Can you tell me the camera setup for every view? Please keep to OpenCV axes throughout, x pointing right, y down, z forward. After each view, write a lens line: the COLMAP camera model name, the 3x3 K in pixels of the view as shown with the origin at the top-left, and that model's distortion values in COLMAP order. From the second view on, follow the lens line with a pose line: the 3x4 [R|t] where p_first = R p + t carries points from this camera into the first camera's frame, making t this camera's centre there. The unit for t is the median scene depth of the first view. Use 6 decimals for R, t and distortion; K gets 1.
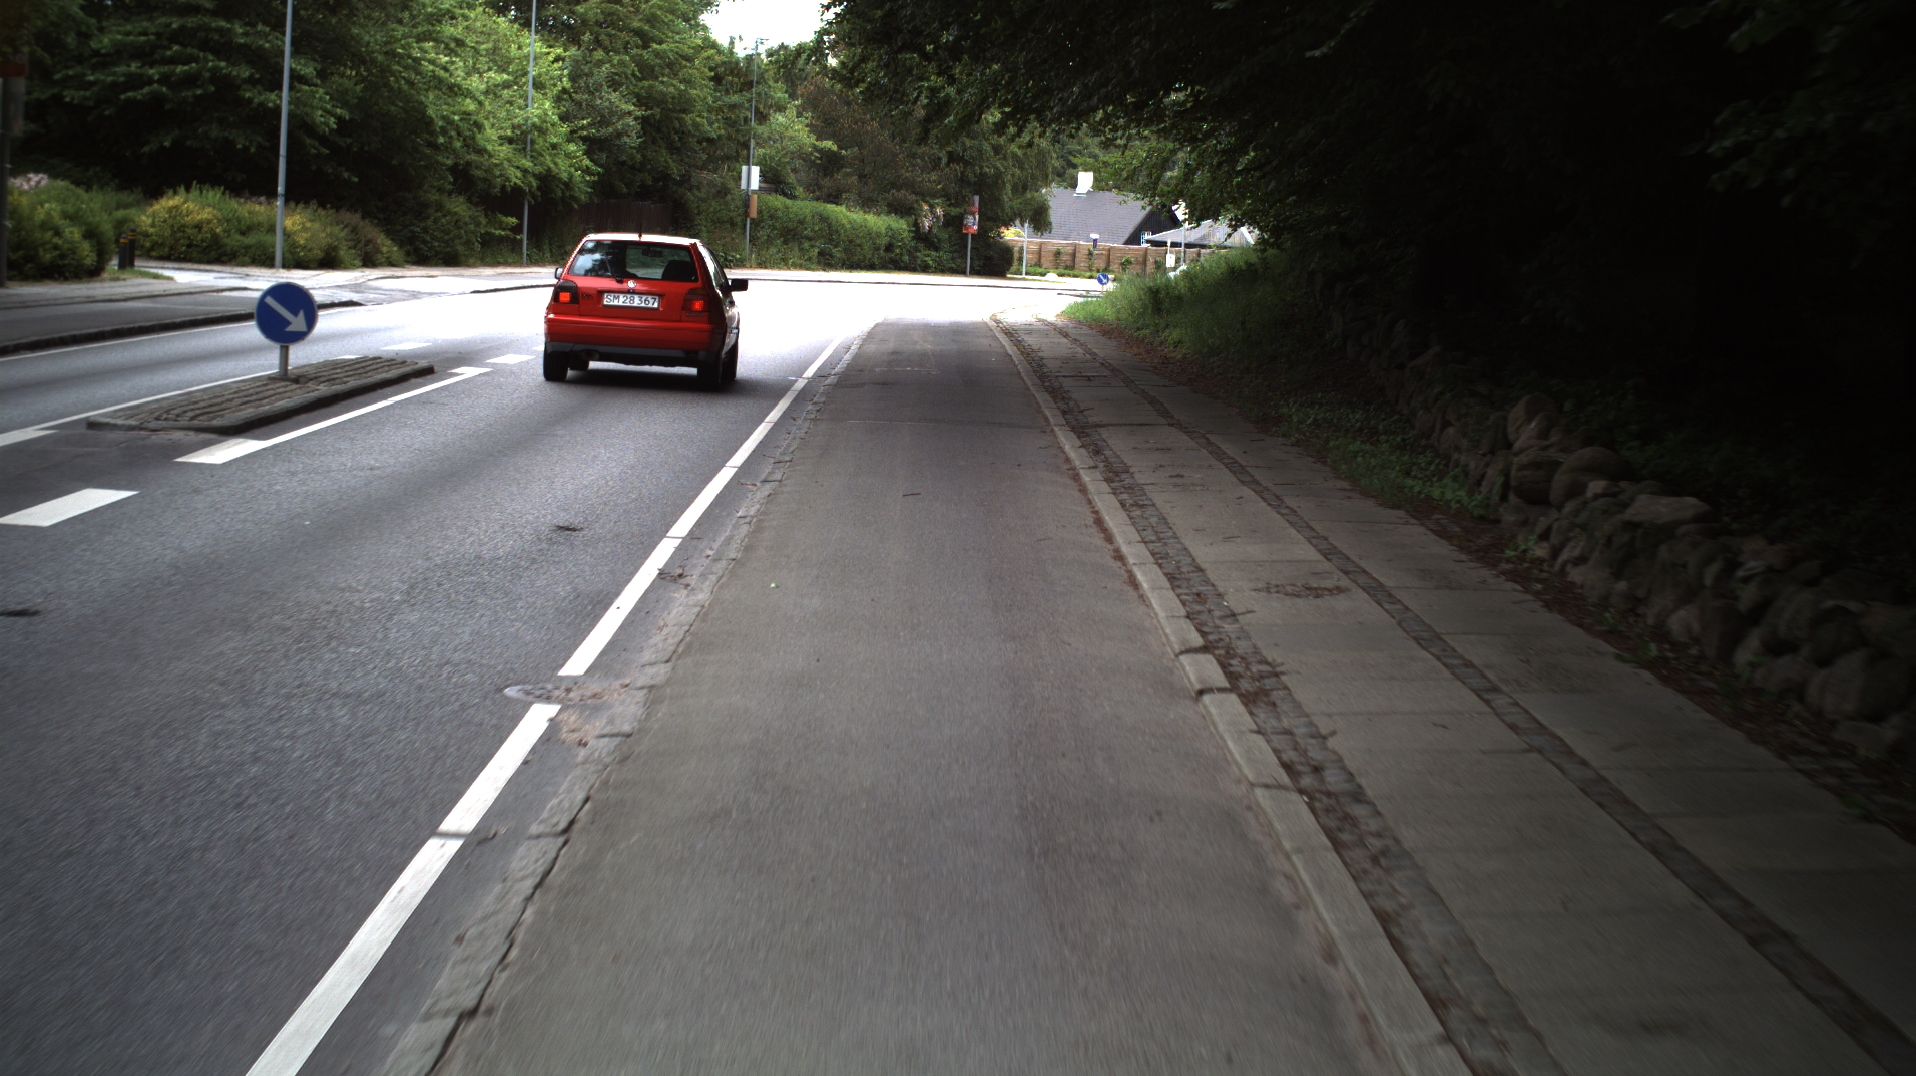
lens RADIAL K [[2946.7, 0, 955.3], [0, 2946.7, 537.2], [0, 0, 1]] dist [-0.186126, 0.000000]
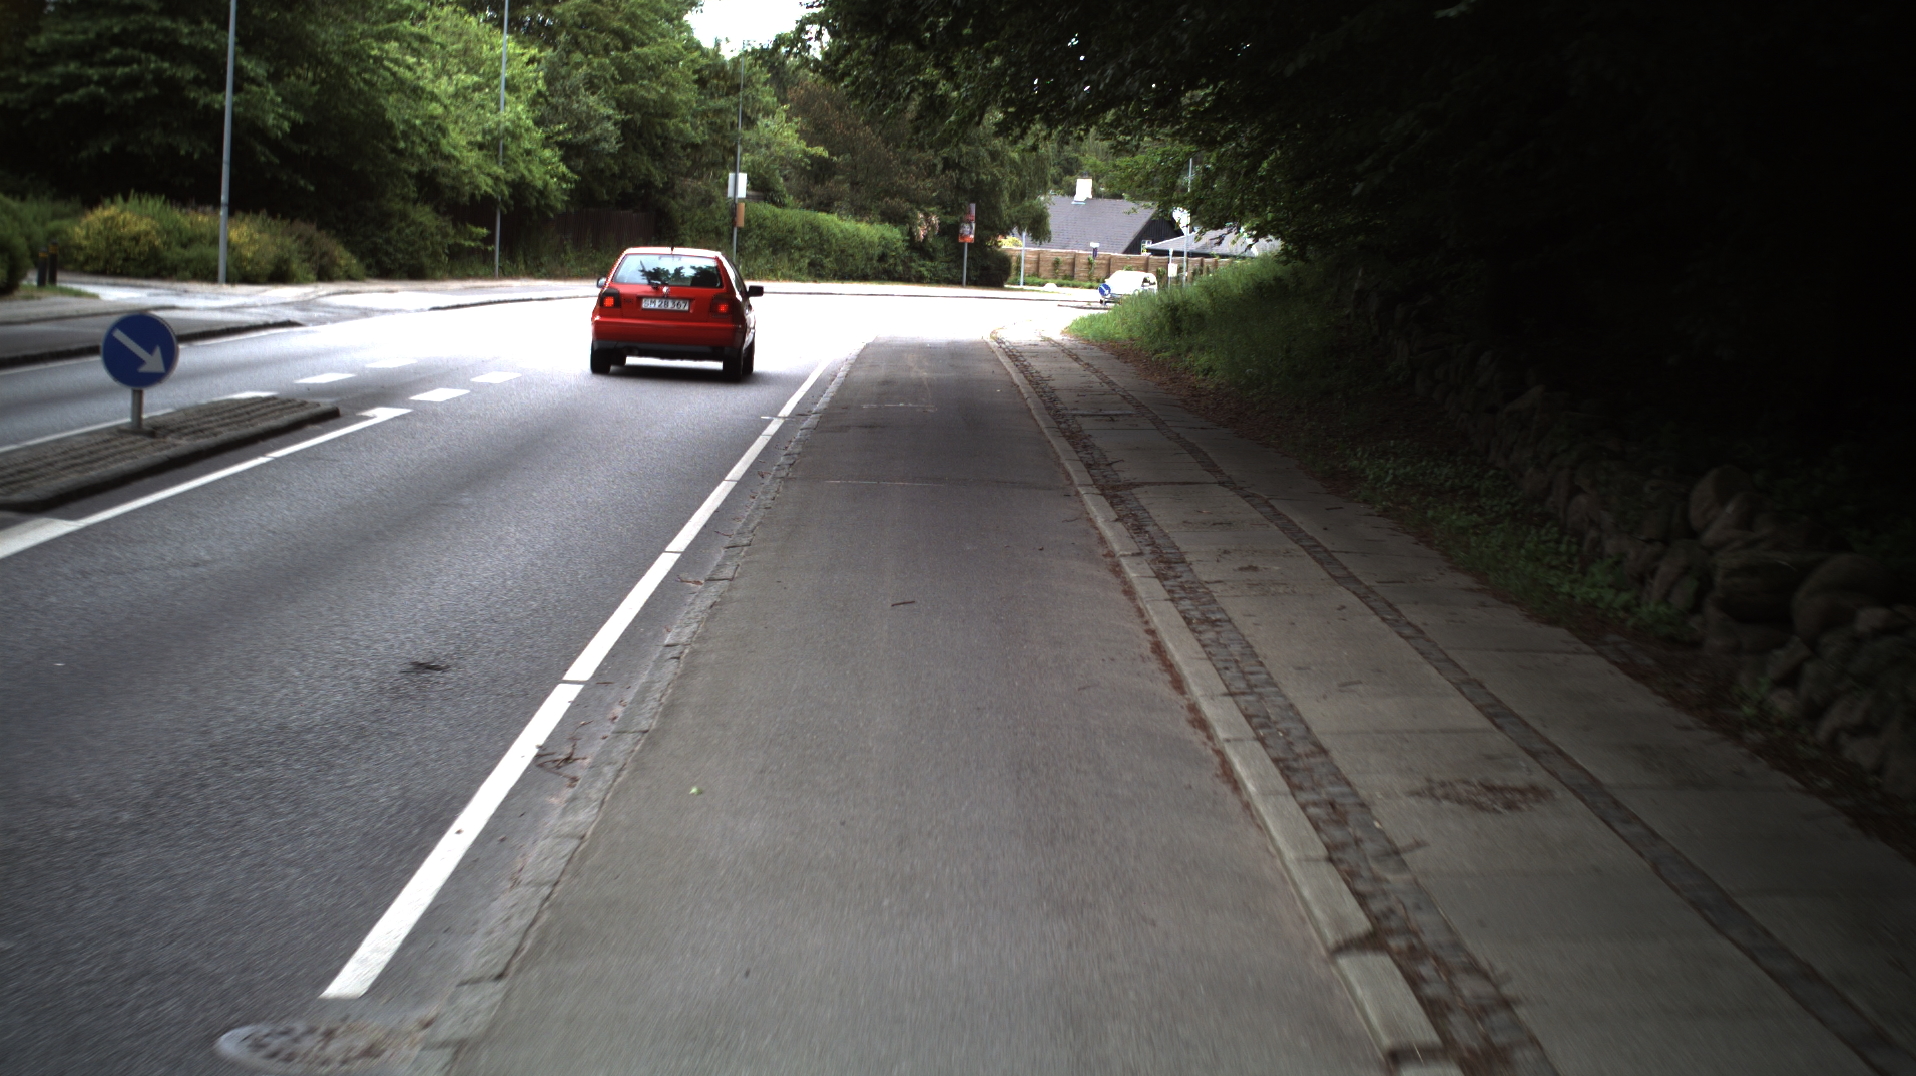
lens RADIAL K [[2946.7, 0, 965.0], [0, 2946.7, 531.1], [0, 0, 1]] dist [-0.186126, 0.000000]
pose [[0.999986, -0.002126, 0.004922, -0.000861], [0.002148, 0.999987, -0.004623, -0.008926], [-0.004912, 0.004633, 0.999977, 0.075533]]
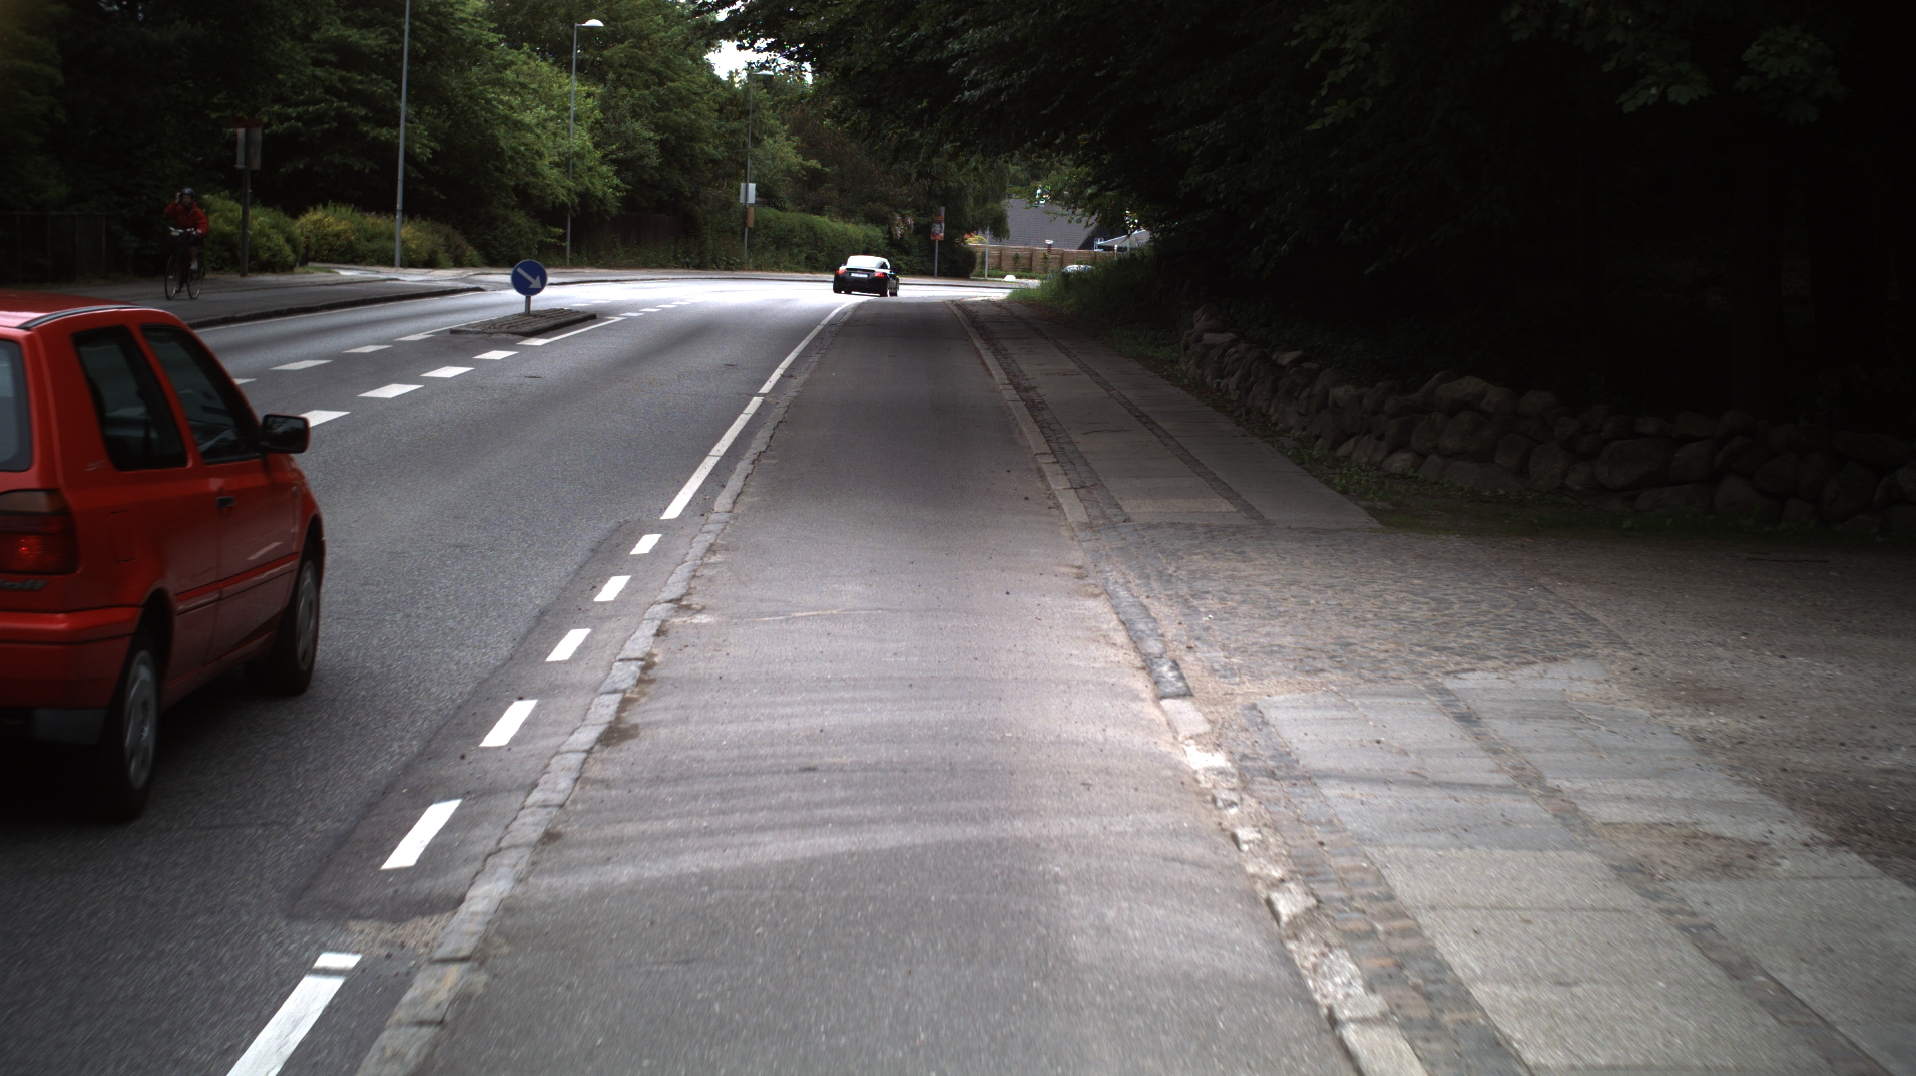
lens RADIAL K [[2946.7, 0, 959.7], [0, 2946.7, 549.8], [0, 0, 1]] dist [-0.186126, 0.000000]
pose [[0.999907, -0.009464, 0.009822, 0.003049], [0.009459, 0.999955, 0.000525, 0.035279], [-0.009826, -0.000432, 0.999952, -0.303398]]
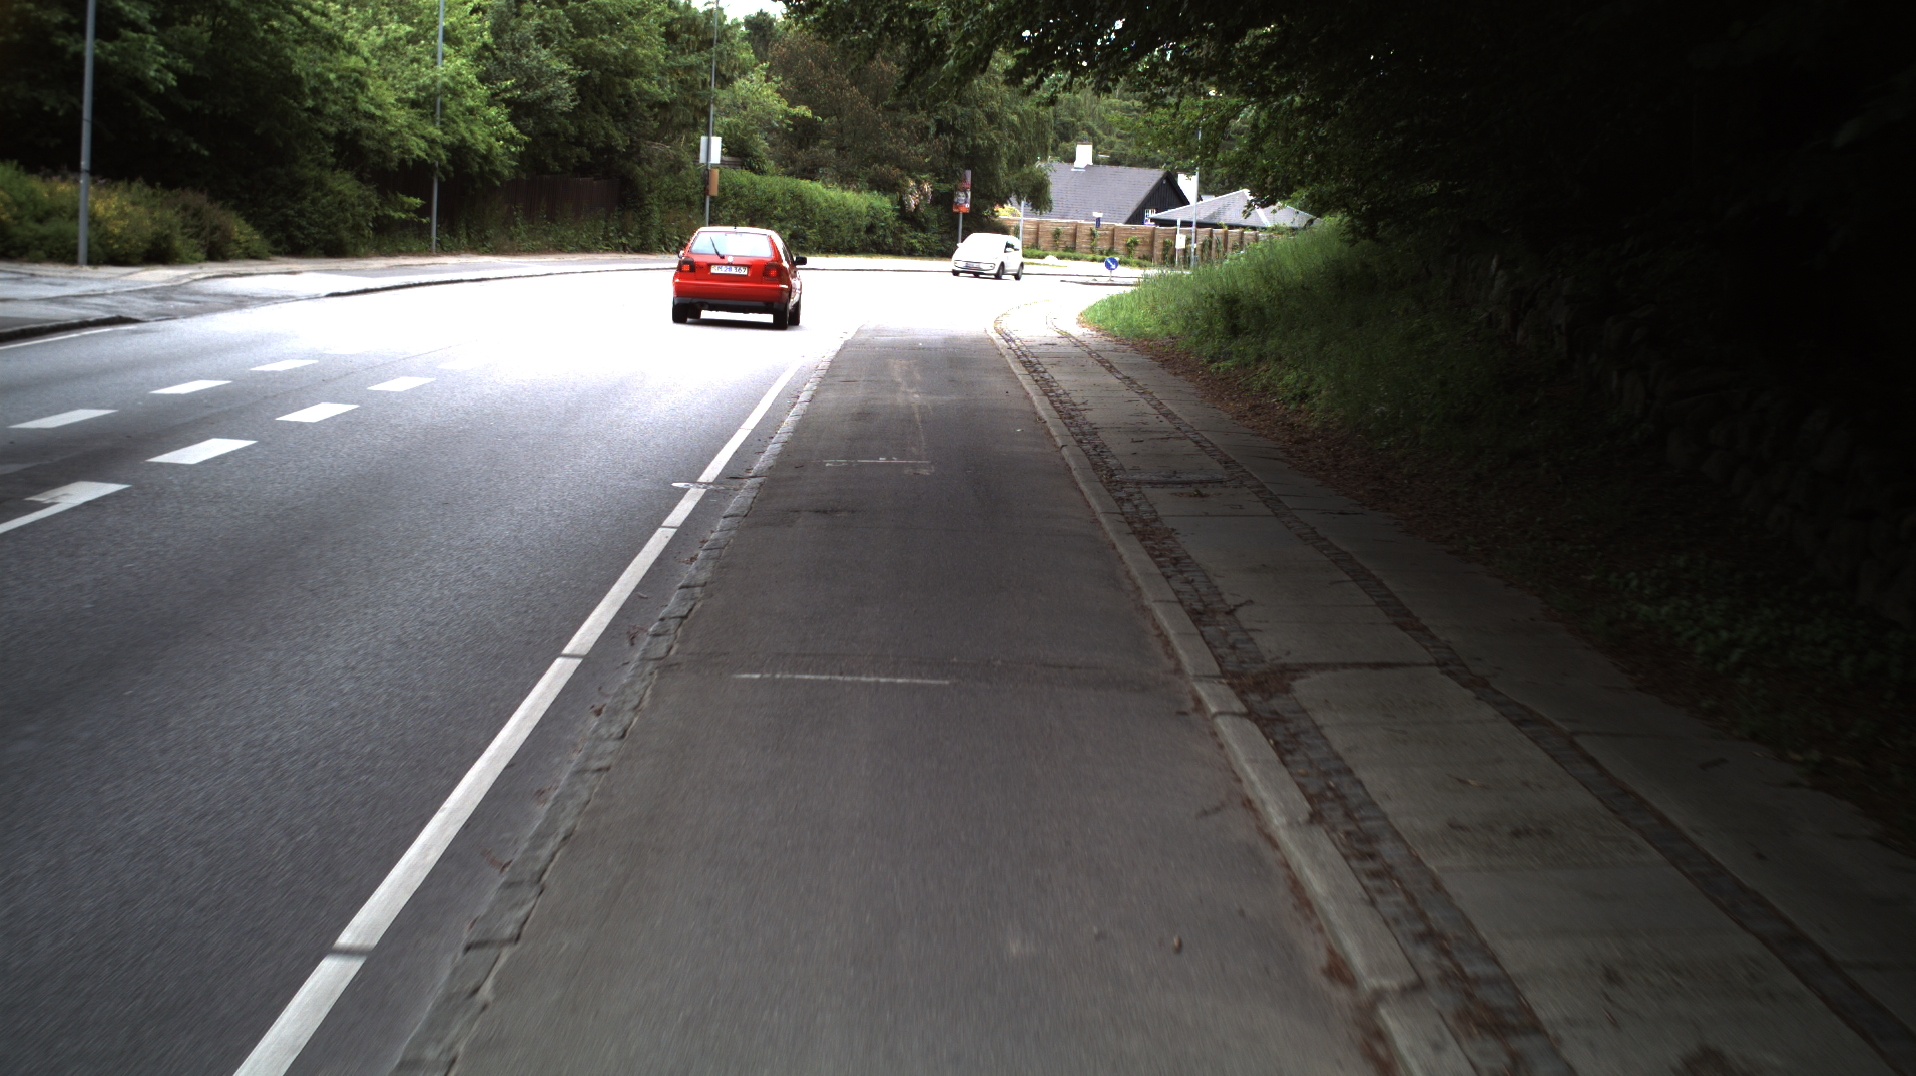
lens RADIAL K [[2946.7, 0, 962.7], [0, 2946.7, 530.3], [0, 0, 1]] dist [-0.186126, 0.000000]
pose [[0.999975, -0.001196, 0.006971, -0.002099], [0.001154, 0.999980, 0.006157, -0.026126], [-0.006978, -0.006149, 0.999957, 0.226578]]
